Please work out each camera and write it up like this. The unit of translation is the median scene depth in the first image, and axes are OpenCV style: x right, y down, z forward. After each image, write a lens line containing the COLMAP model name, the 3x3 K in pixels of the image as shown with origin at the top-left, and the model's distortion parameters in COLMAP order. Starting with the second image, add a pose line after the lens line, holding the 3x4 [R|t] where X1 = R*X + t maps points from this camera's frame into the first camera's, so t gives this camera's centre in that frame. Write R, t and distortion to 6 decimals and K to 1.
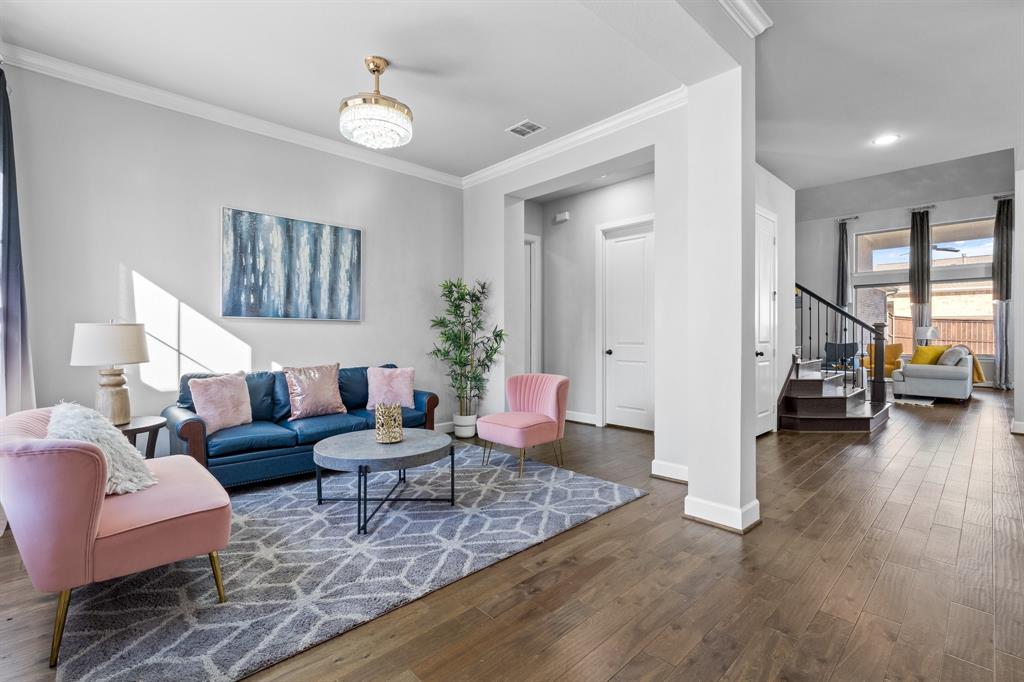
lens RADIAL K [[453.1, 0, 508.6], [0, 453.1, 341.0], [0, 0, 1]] dist [-0.005446, 0.001262]
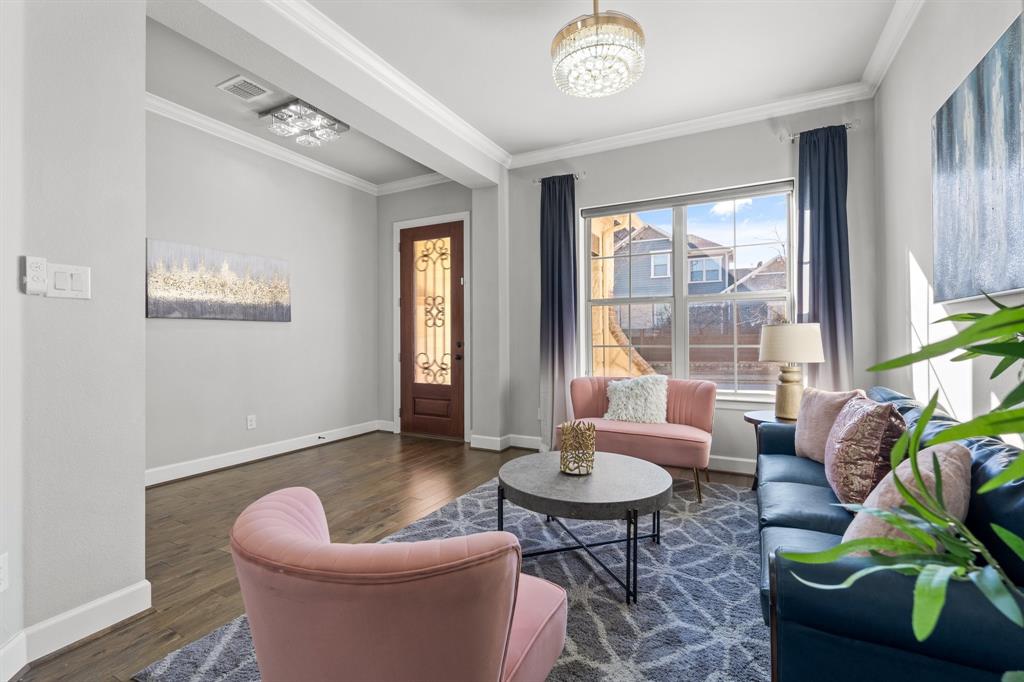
lens RADIAL K [[453.1, 0, 513.4], [0, 453.1, 339.9], [0, 0, 1]] dist [-0.005446, 0.001262]
pose [[-0.943986, 0.002237, -0.329979, 0.075013], [0.003278, 0.999991, -0.002600, -0.000892], [0.329970, -0.003536, -0.943985, 1.293925]]
